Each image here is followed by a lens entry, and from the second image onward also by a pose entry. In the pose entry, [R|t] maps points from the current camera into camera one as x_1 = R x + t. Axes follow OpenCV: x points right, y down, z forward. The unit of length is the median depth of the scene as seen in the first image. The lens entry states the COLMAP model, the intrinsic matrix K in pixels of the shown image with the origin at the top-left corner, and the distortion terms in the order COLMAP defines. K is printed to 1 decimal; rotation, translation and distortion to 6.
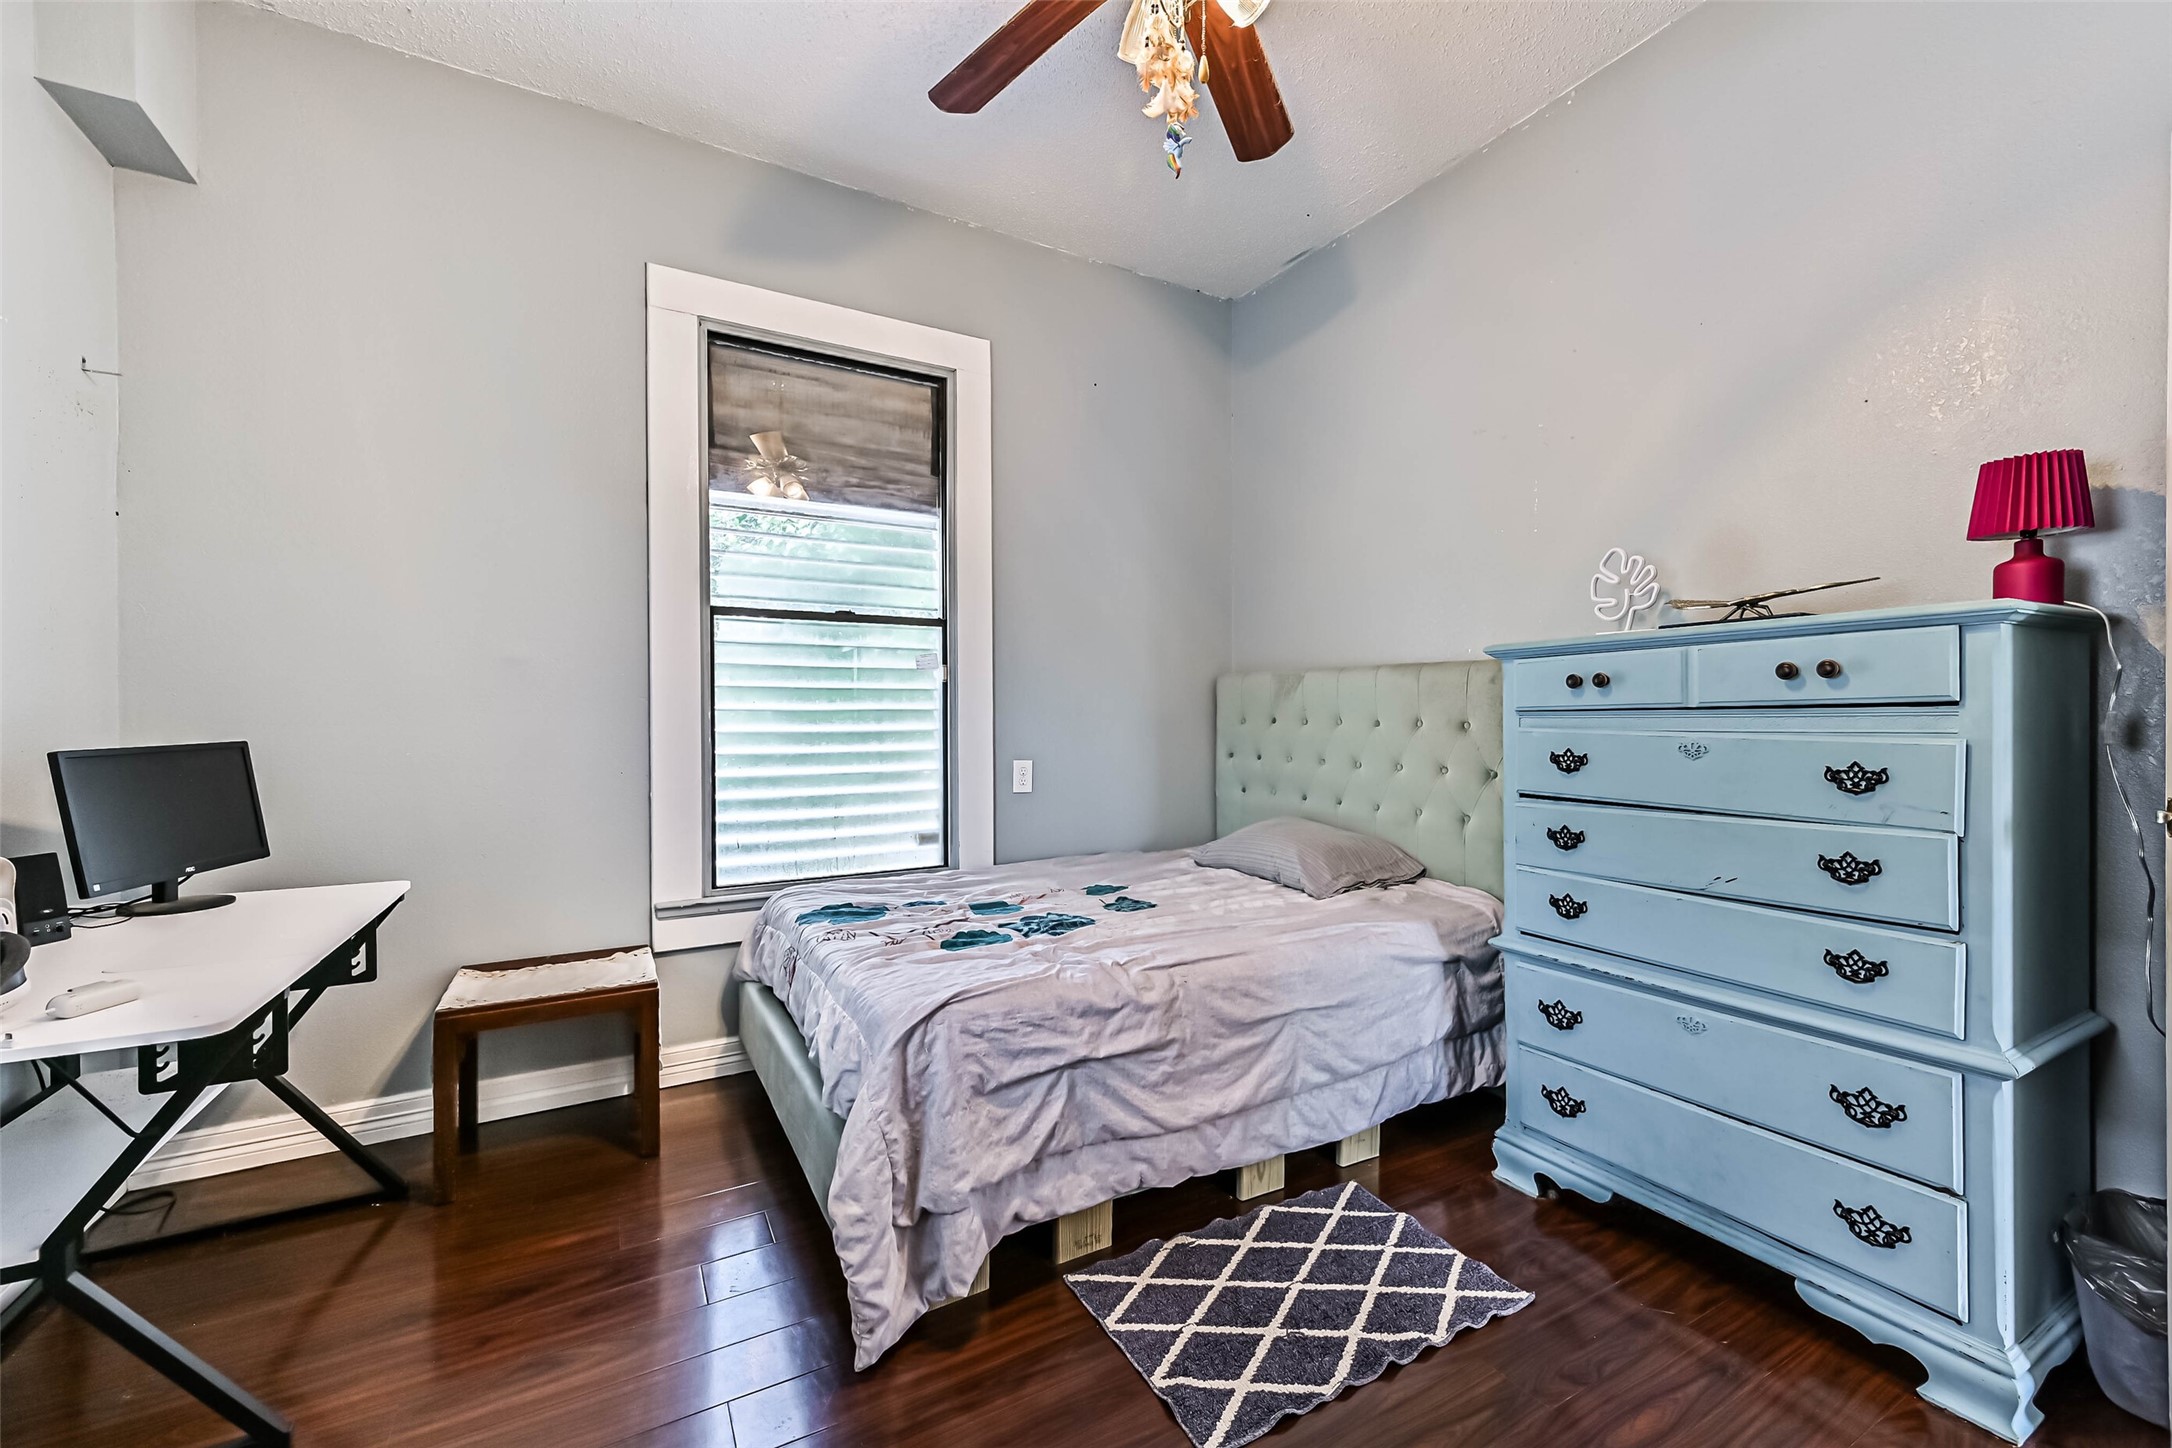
lens RADIAL K [[853.8, 0, 1084.7], [0, 853.8, 729.3], [0, 0, 1]] dist [0.013465, -0.001815]
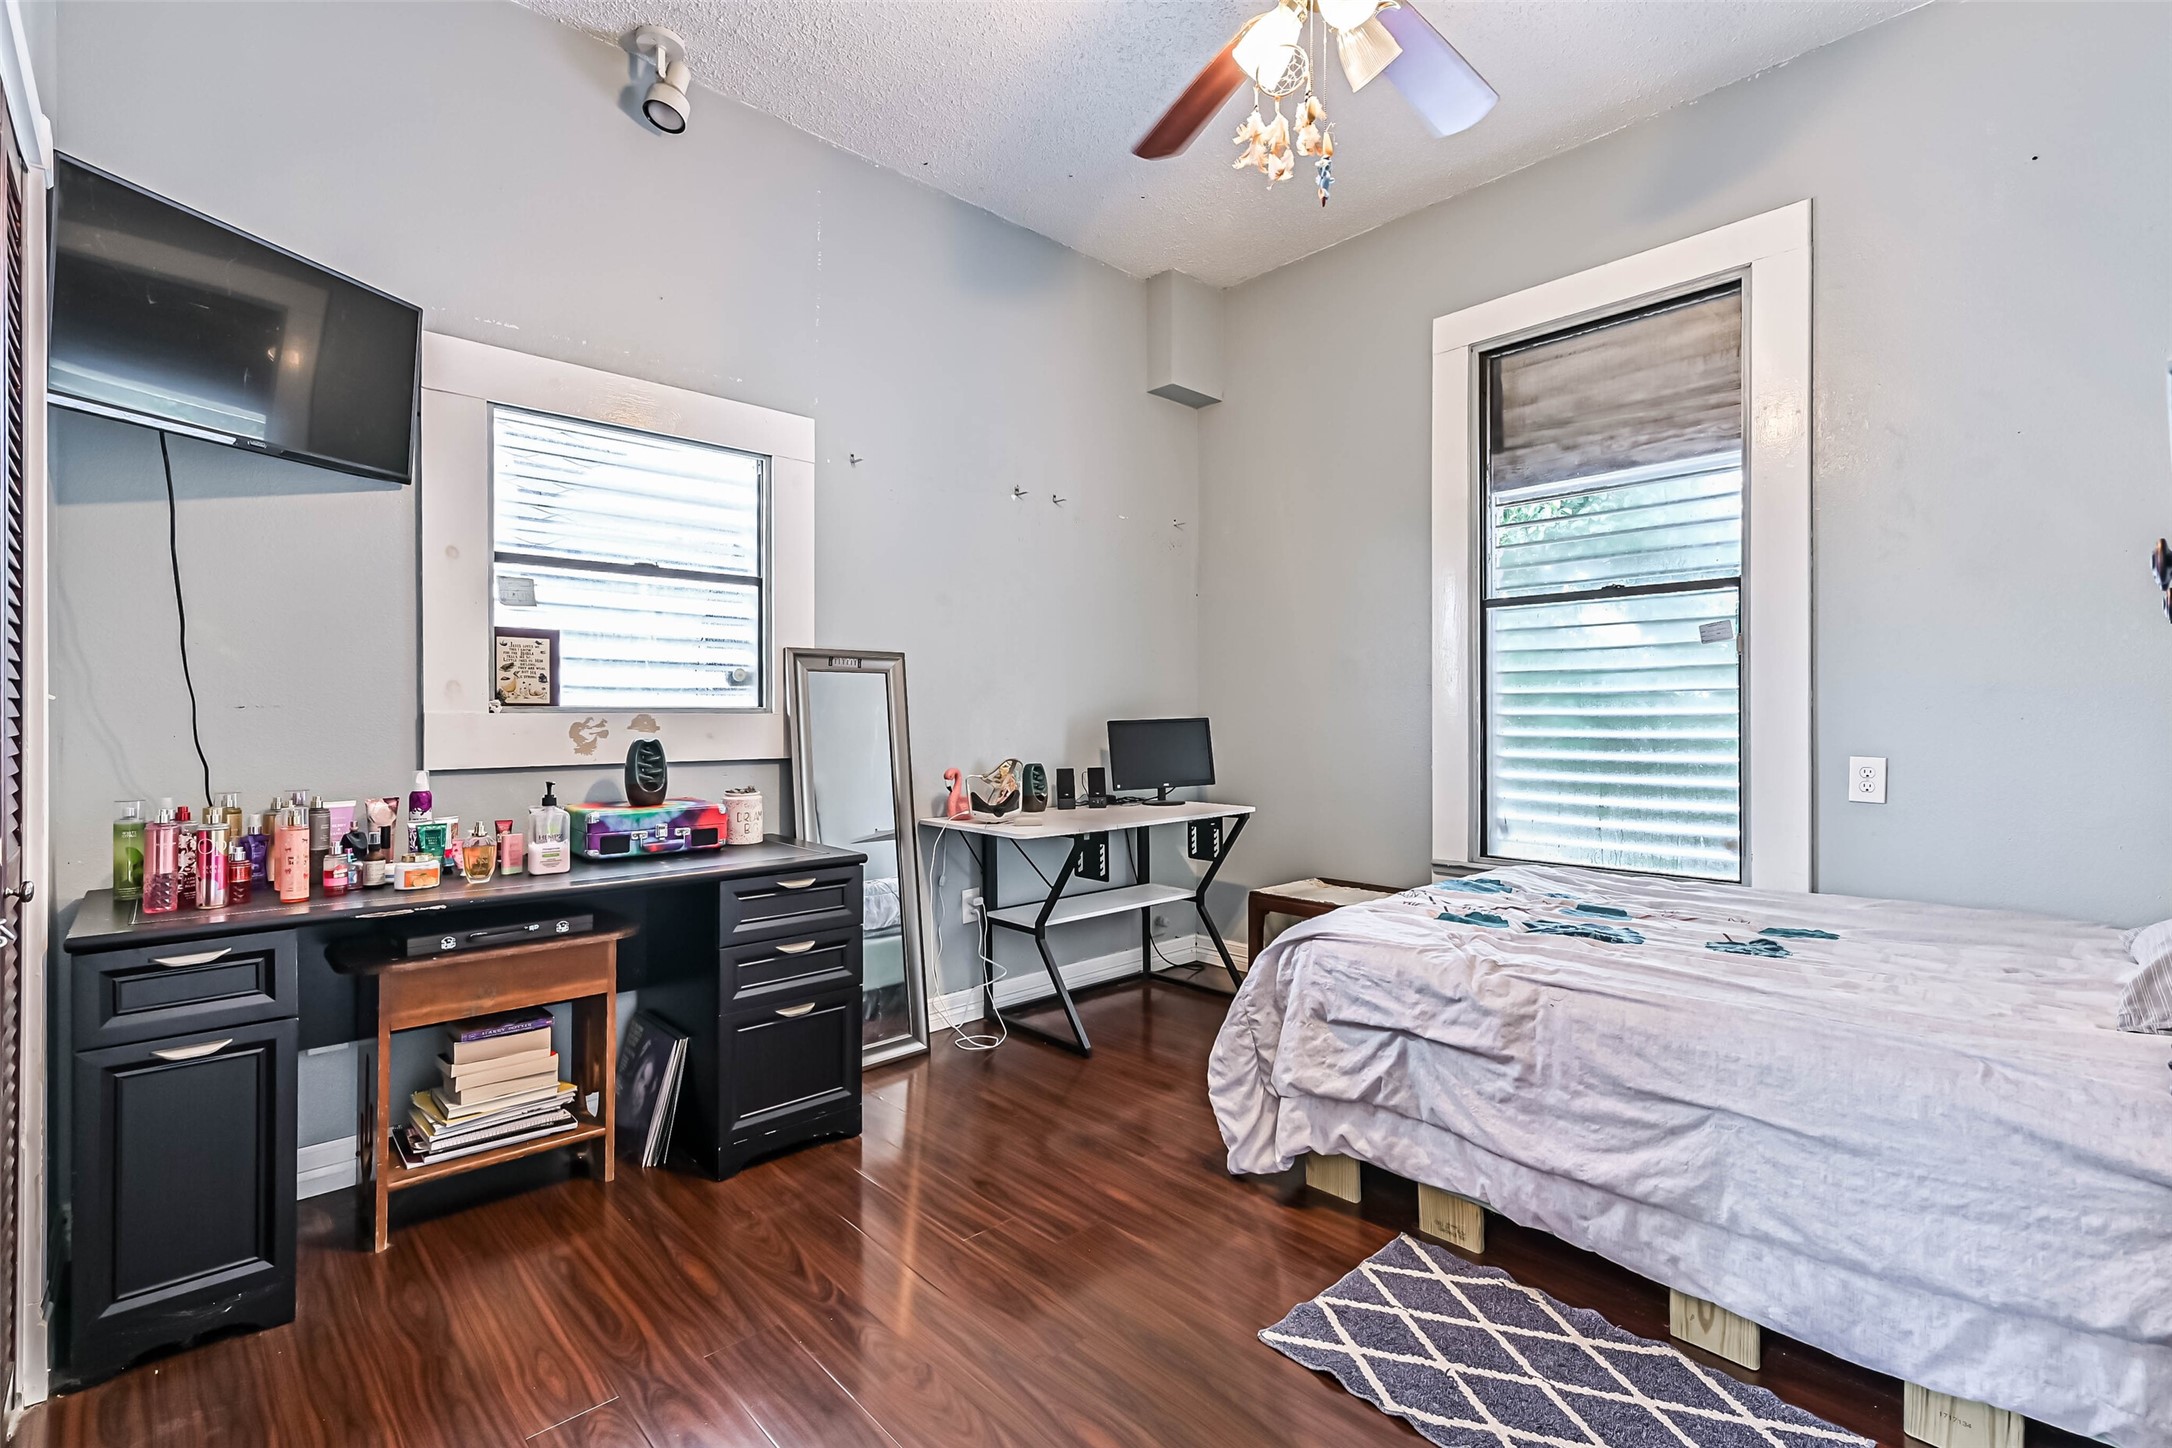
lens RADIAL K [[981.5, 0, 1145.3], [0, 981.5, 706.4], [0, 0, 1]] dist [0.020714, -0.001480]
pose [[0.283703, -0.001822, -0.958911, 0.995206], [-0.002079, 0.999995, -0.002516, -0.003776], [0.958910, 0.002708, 0.283697, 0.334482]]
